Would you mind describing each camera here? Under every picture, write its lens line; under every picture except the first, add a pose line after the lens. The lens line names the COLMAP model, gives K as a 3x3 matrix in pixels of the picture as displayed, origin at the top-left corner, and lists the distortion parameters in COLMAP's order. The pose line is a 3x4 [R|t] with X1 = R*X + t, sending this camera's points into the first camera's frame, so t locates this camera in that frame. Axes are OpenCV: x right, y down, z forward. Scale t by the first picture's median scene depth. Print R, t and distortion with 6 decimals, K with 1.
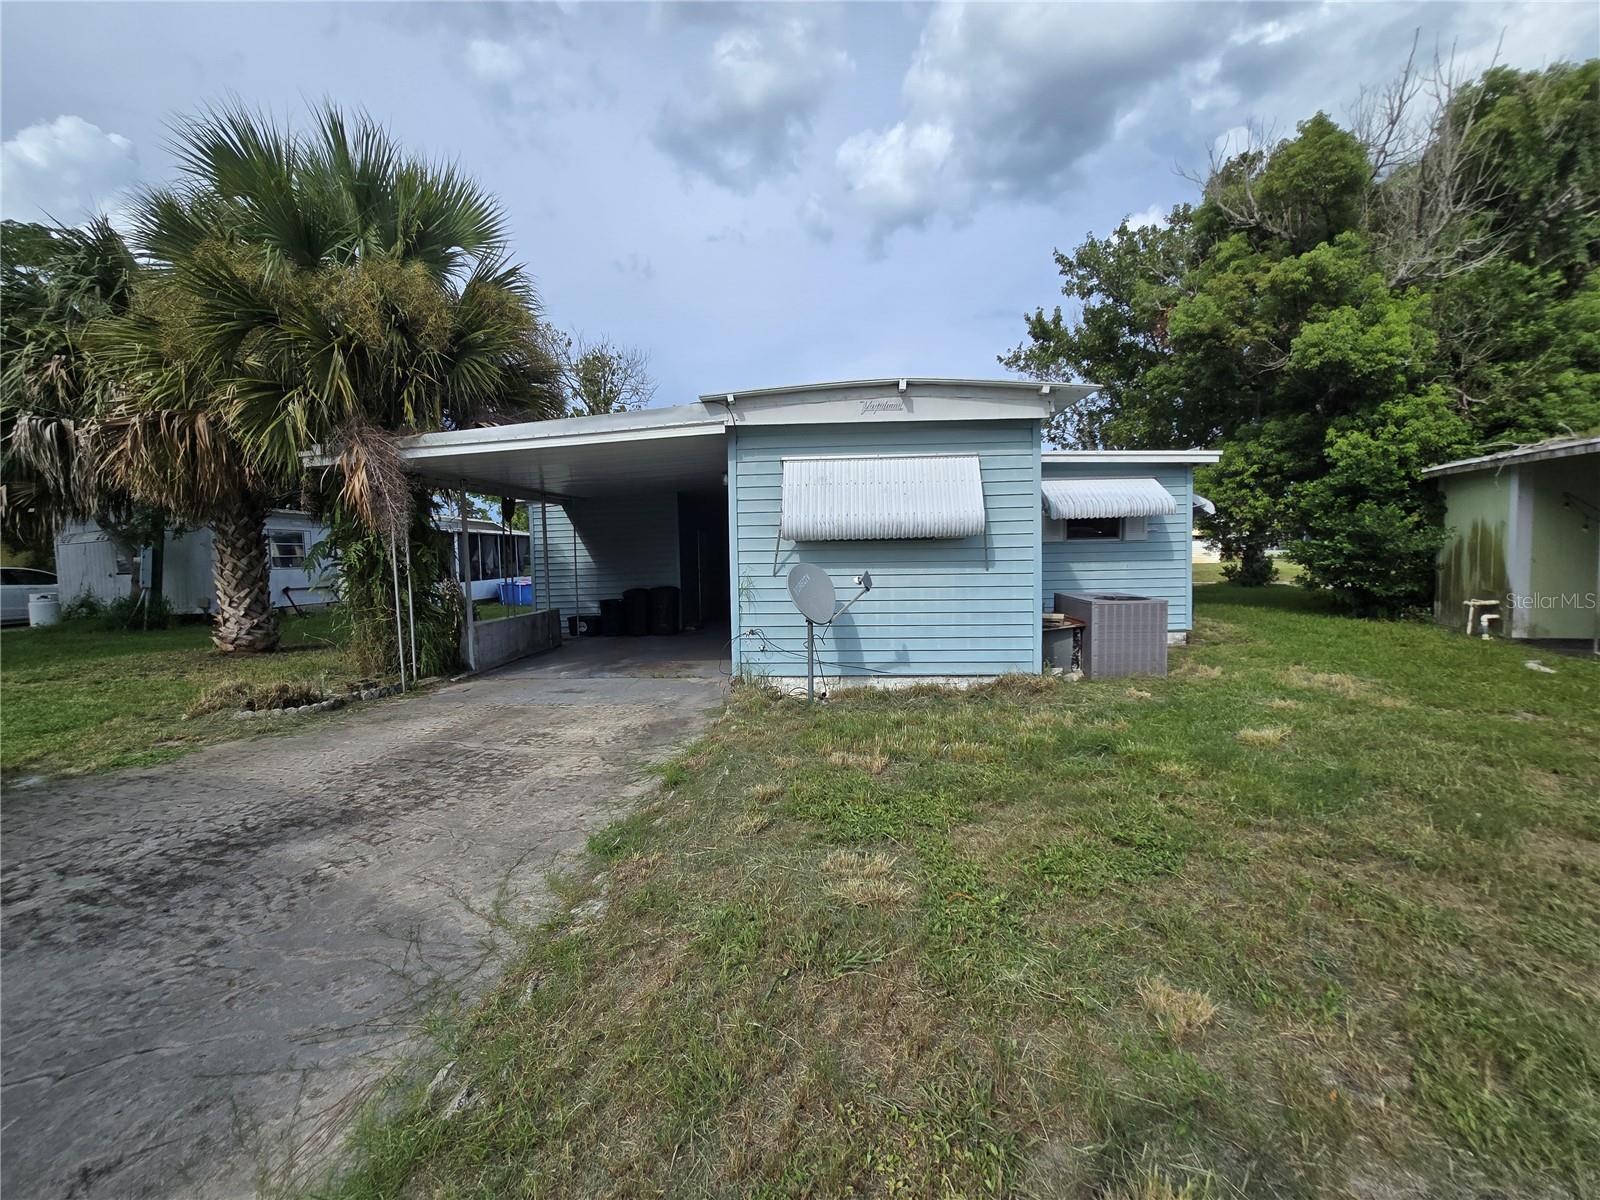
lens RADIAL K [[655.2, 0, 795.4], [0, 655.2, 599.8], [0, 0, 1]] dist [-0.004837, 0.000465]
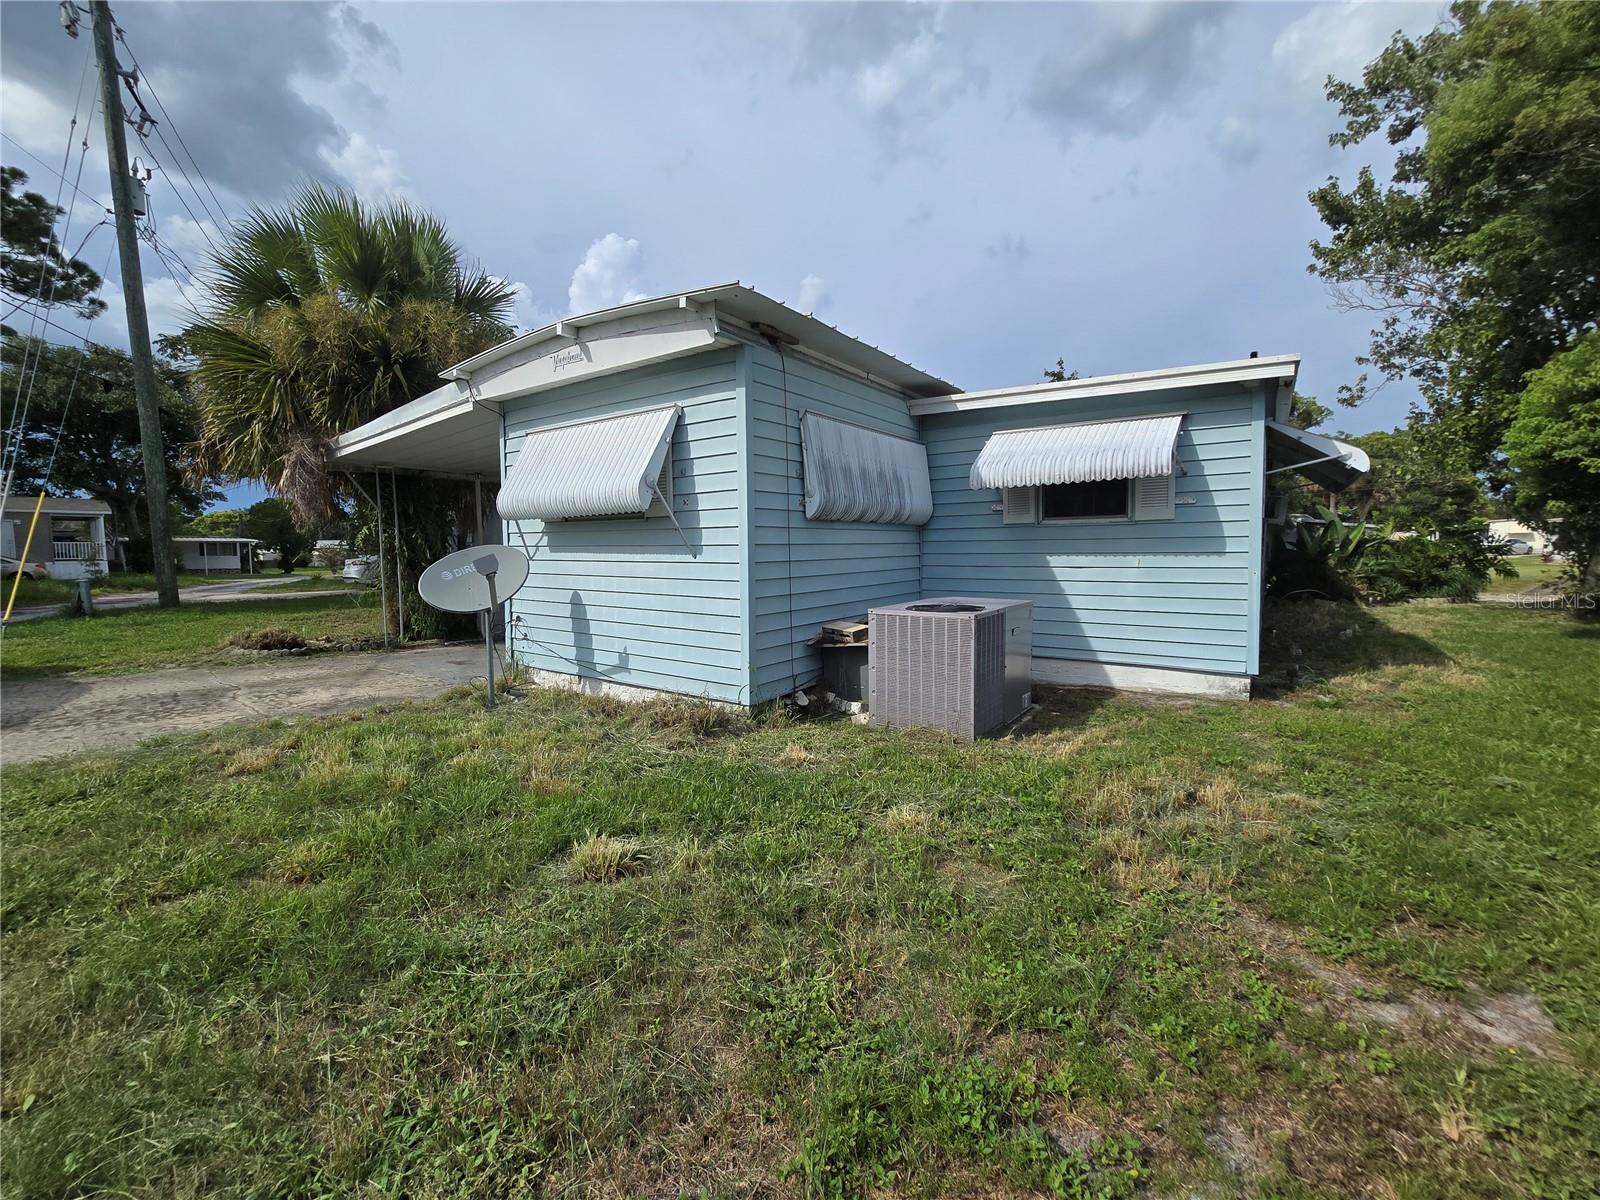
lens RADIAL K [[655.2, 0, 799.3], [0, 655.2, 597.7], [0, 0, 1]] dist [-0.004837, 0.000465]
pose [[0.846112, 0.052799, -0.530383, 0.707025], [-0.047591, 0.998591, 0.023486, -0.020217], [0.530876, 0.005369, 0.847433, 0.376349]]
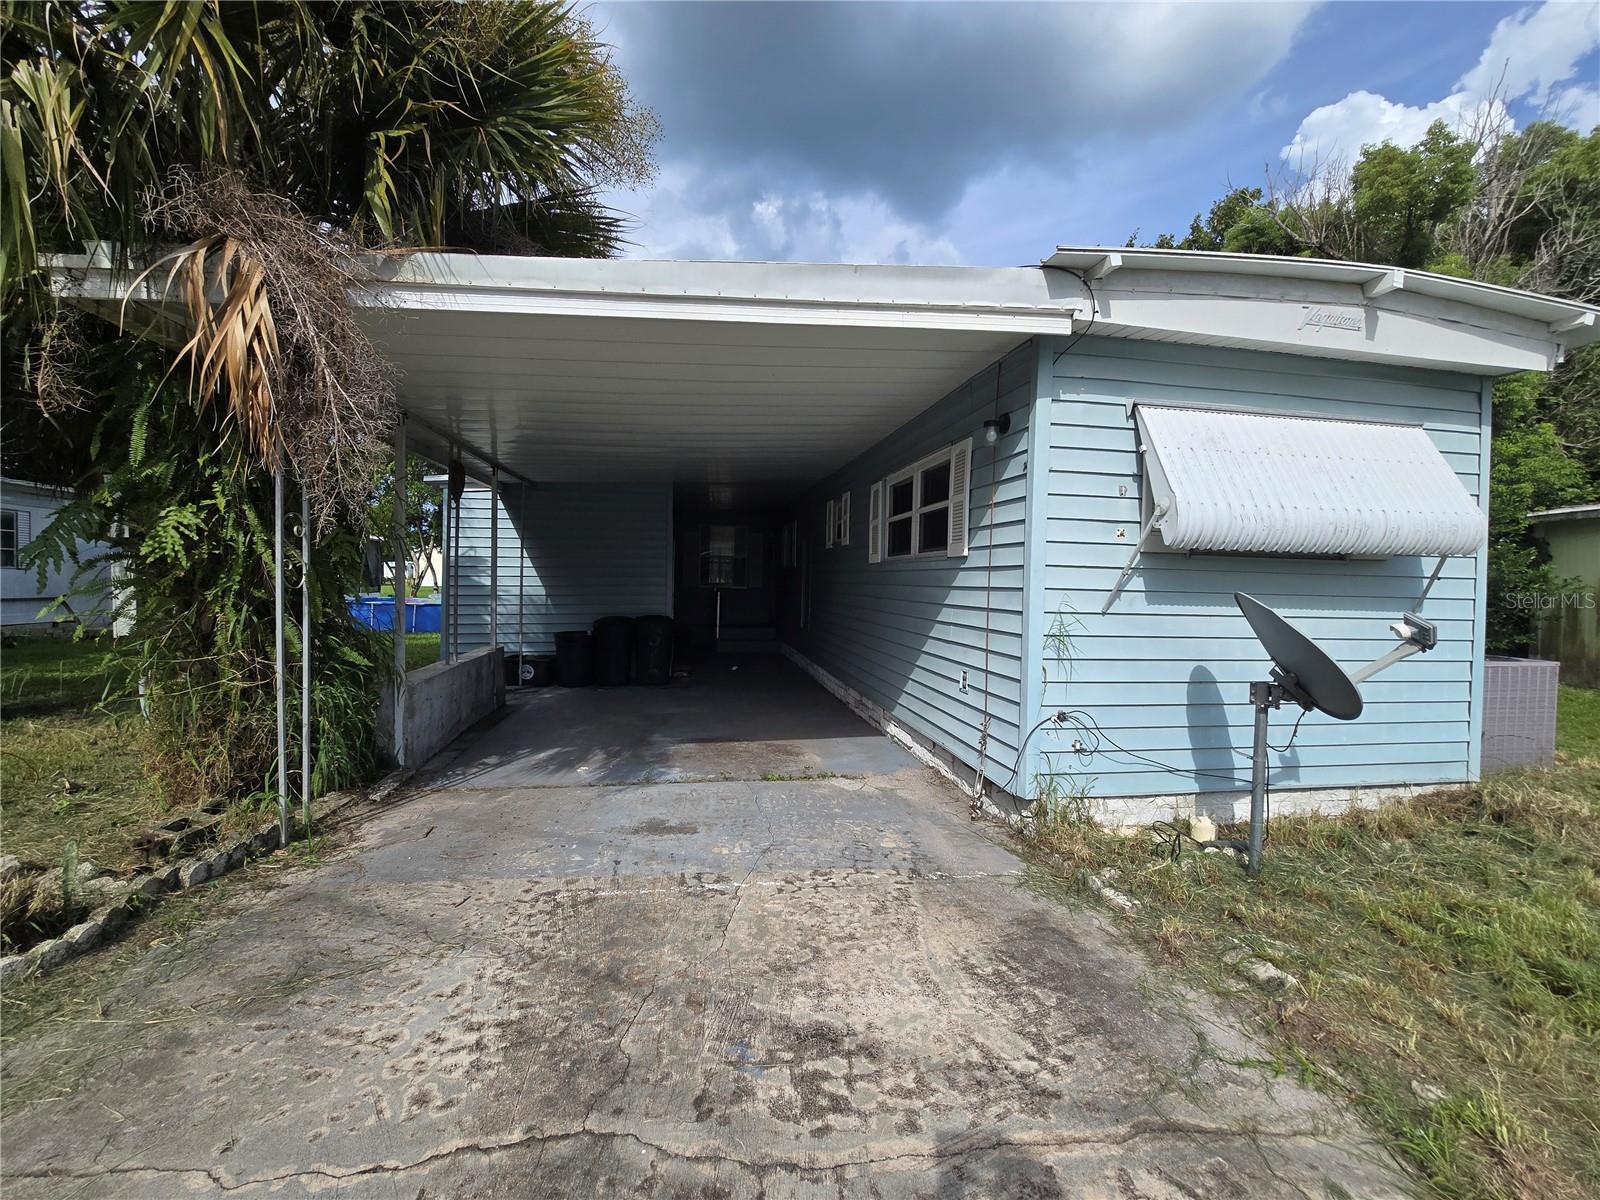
lens RADIAL K [[655.2, 0, 797.9], [0, 655.2, 597.5], [0, 0, 1]] dist [-0.004837, 0.000465]
pose [[0.971460, 0.033038, 0.234893, -0.368892], [-0.022709, 0.998658, -0.046541, -0.016833], [-0.236115, 0.039878, 0.970906, 0.477787]]
